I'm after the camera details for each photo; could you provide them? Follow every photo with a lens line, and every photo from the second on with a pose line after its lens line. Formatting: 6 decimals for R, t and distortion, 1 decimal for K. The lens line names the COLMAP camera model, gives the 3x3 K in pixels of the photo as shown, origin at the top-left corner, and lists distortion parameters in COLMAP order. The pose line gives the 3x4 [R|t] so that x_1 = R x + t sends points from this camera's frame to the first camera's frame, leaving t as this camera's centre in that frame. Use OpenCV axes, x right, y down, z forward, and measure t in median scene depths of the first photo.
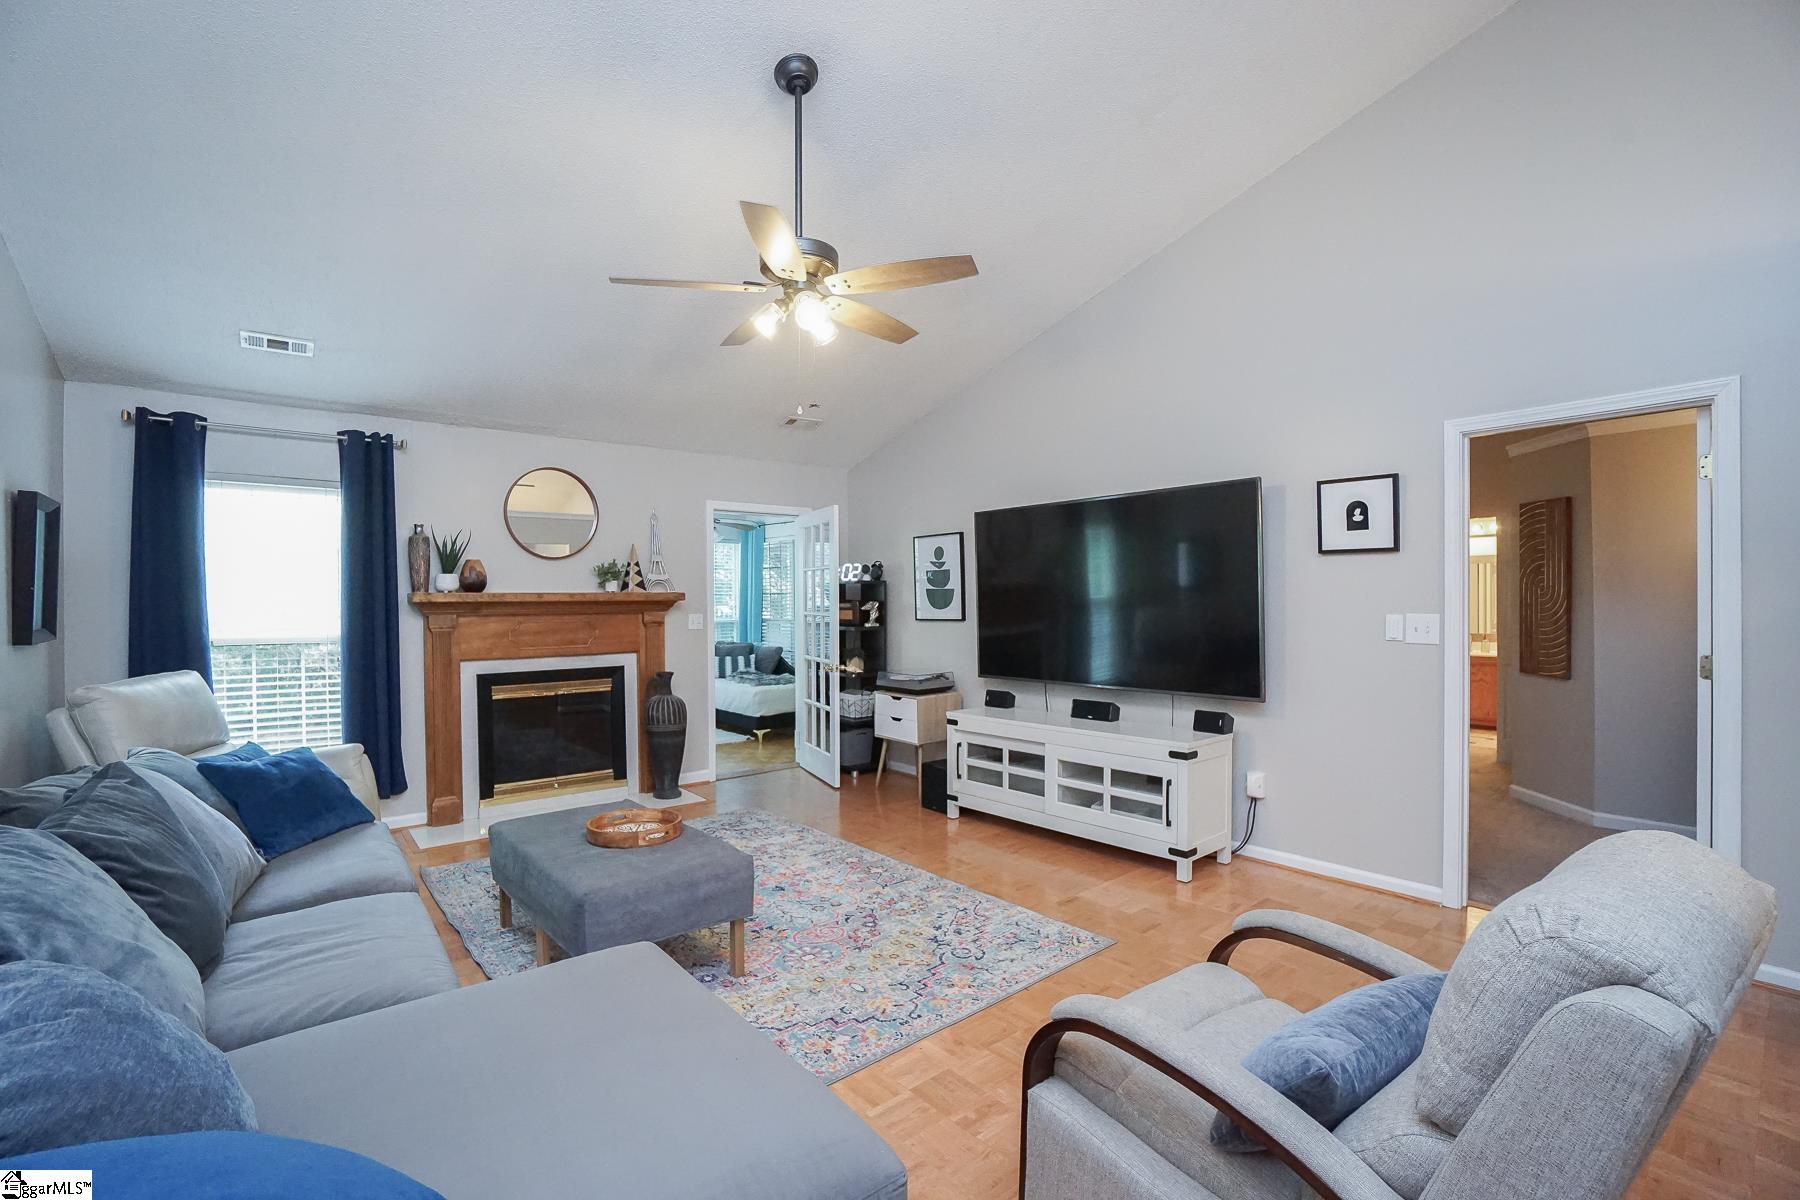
lens RADIAL K [[788.9, 0, 900.0], [0, 788.9, 600.0], [0, 0, 1]] dist [-0.055354, 0.000156]
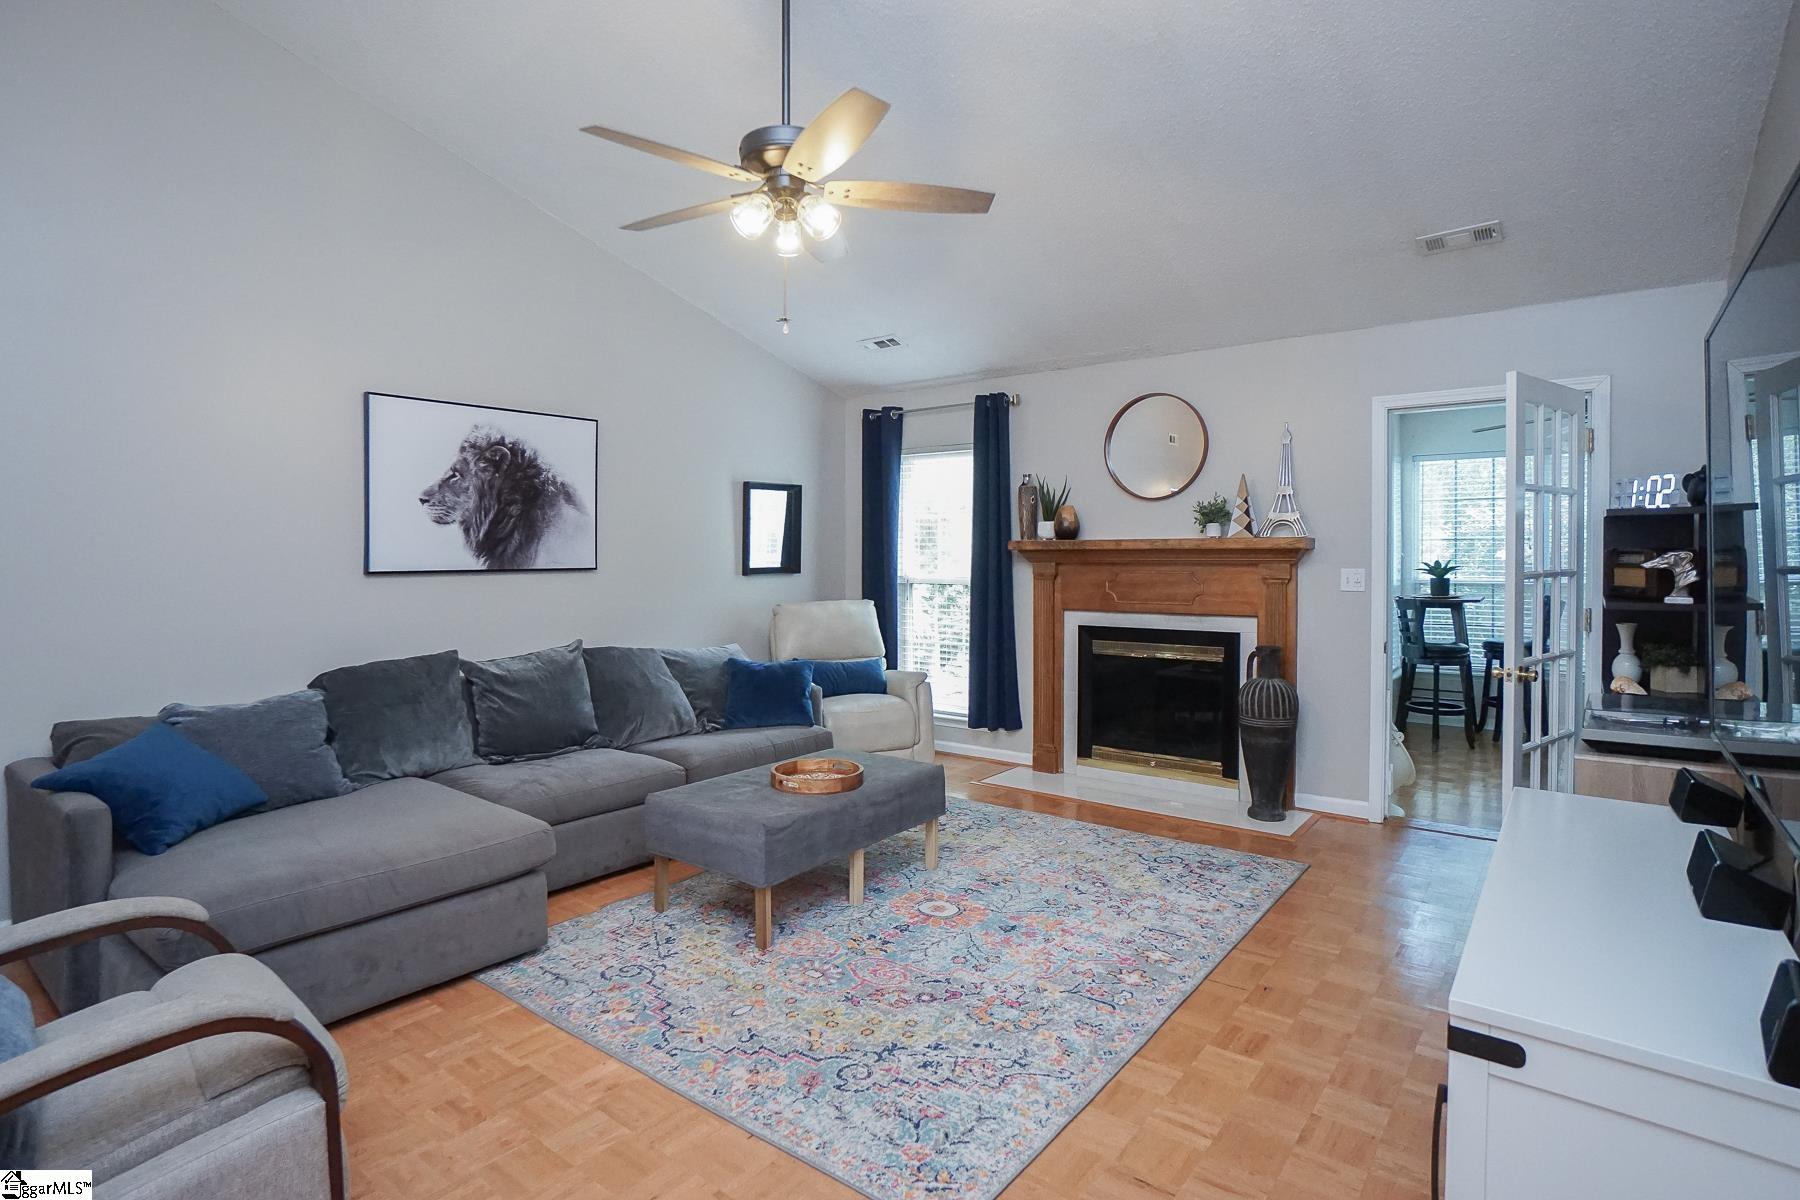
lens RADIAL K [[940.6, 0, 896.5], [0, 940.6, 551.4], [0, 0, 1]] dist [-0.025875, 0.000168]
pose [[0.191902, 0.004539, -0.981404, 0.574904], [0.001434, 0.999987, 0.004906, -0.001414], [0.981413, -0.002348, 0.191893, 0.578407]]
